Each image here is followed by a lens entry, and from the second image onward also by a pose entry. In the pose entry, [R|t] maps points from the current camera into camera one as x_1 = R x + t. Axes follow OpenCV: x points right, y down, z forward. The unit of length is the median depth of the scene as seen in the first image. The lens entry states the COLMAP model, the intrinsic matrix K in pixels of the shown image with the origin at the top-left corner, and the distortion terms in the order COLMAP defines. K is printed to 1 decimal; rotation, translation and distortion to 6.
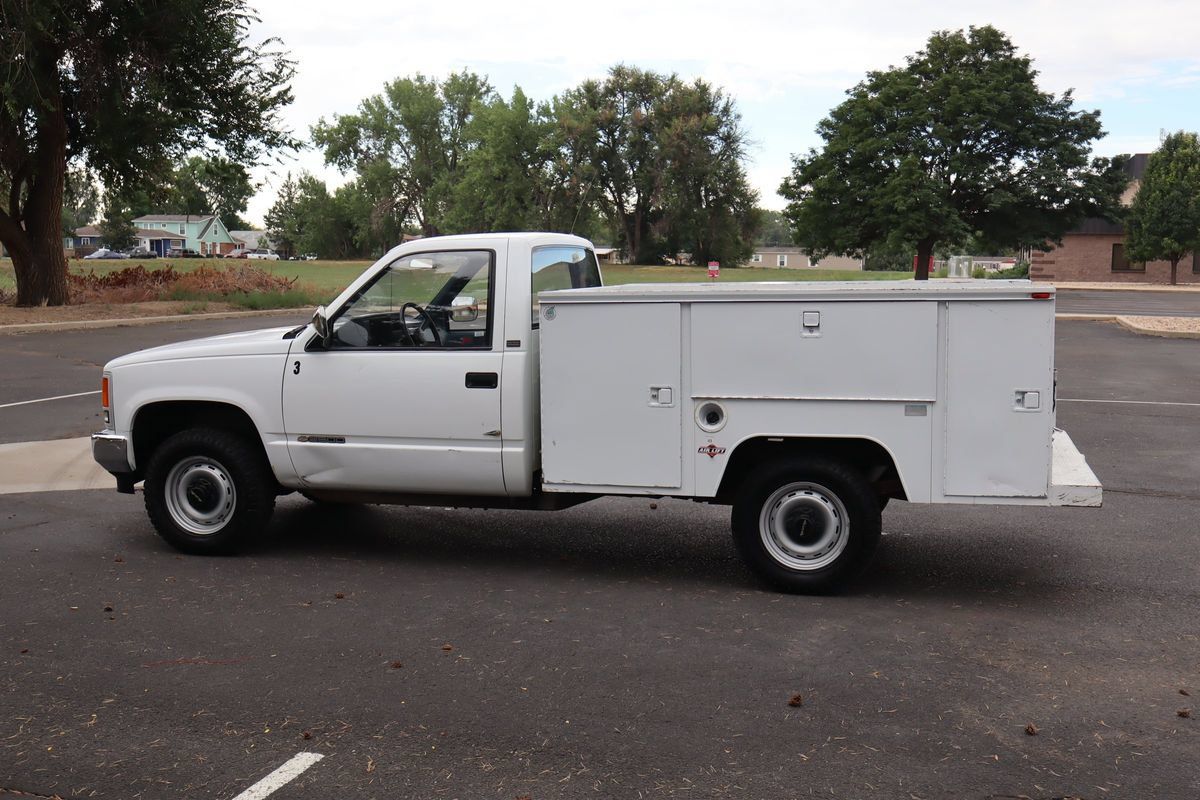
lens RADIAL K [[1317.4, 0, 600.0], [0, 1317.4, 400.0], [0, 0, 1]] dist [0.009193, -0.012002]
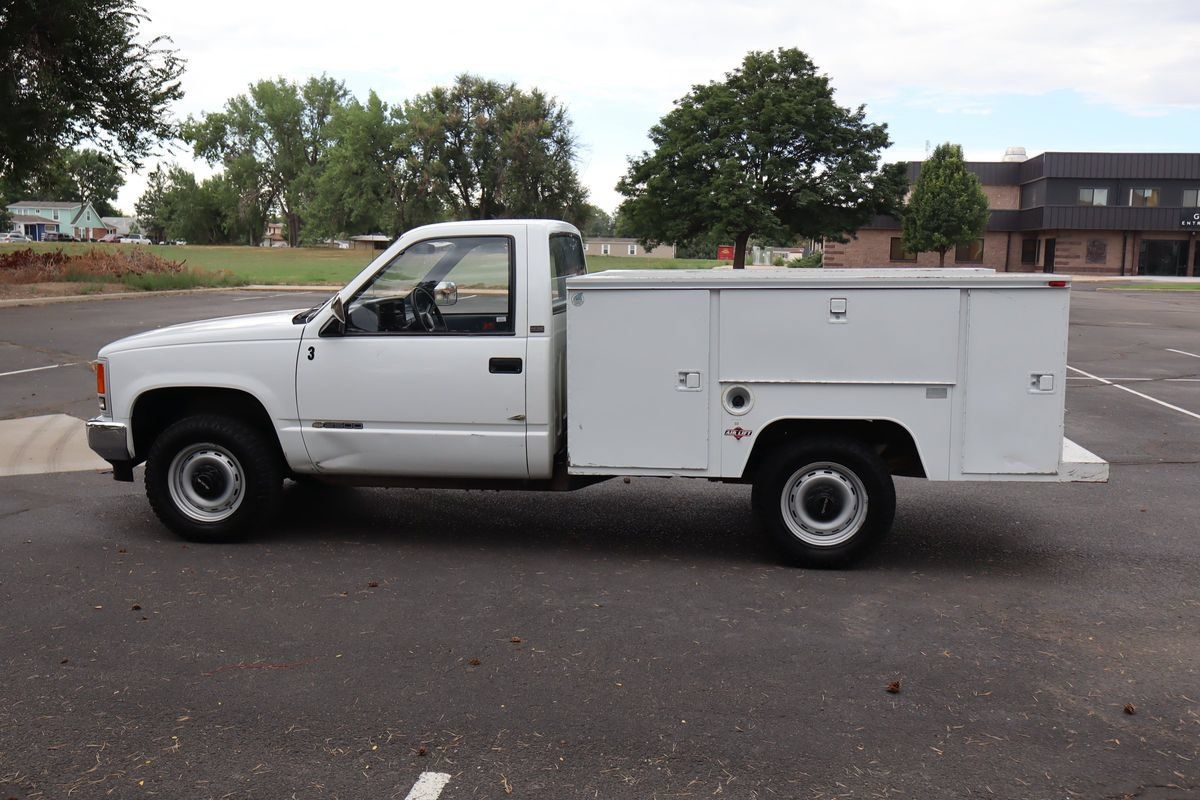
lens RADIAL K [[1146.4, 0, 600.0], [0, 1146.4, 400.0], [0, 0, 1]] dist [0.012885, -0.011751]
pose [[0.990776, -0.009449, 0.135184, -0.015988], [0.005950, 0.999637, 0.026259, -0.001302], [-0.135383, -0.025212, 0.990473, 0.013944]]
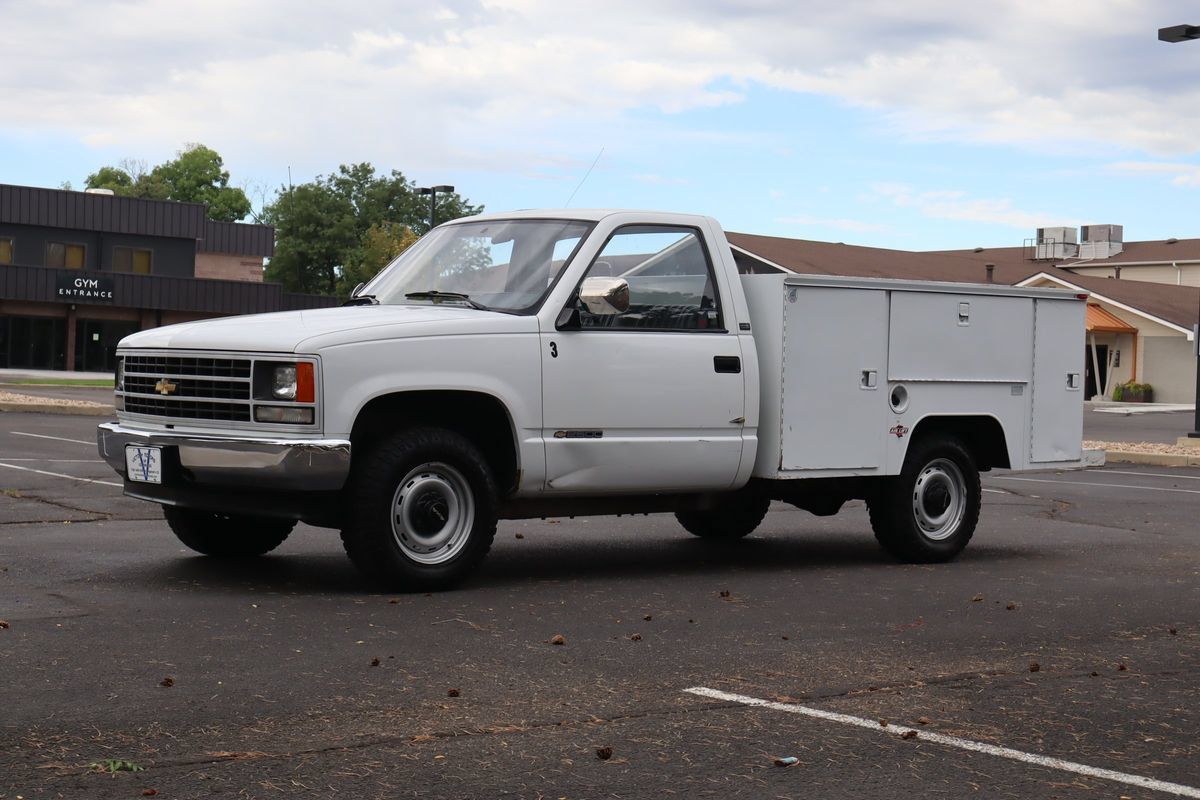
lens RADIAL K [[1953.8, 0, 600.0], [0, 1953.8, 400.0], [0, 0, 1]] dist [0.019387, 0.015411]
pose [[0.581122, 0.004756, 0.813803, -0.148733], [0.054982, 0.997469, -0.045091, 0.007929], [-0.811957, 0.070948, 0.579389, 0.031295]]
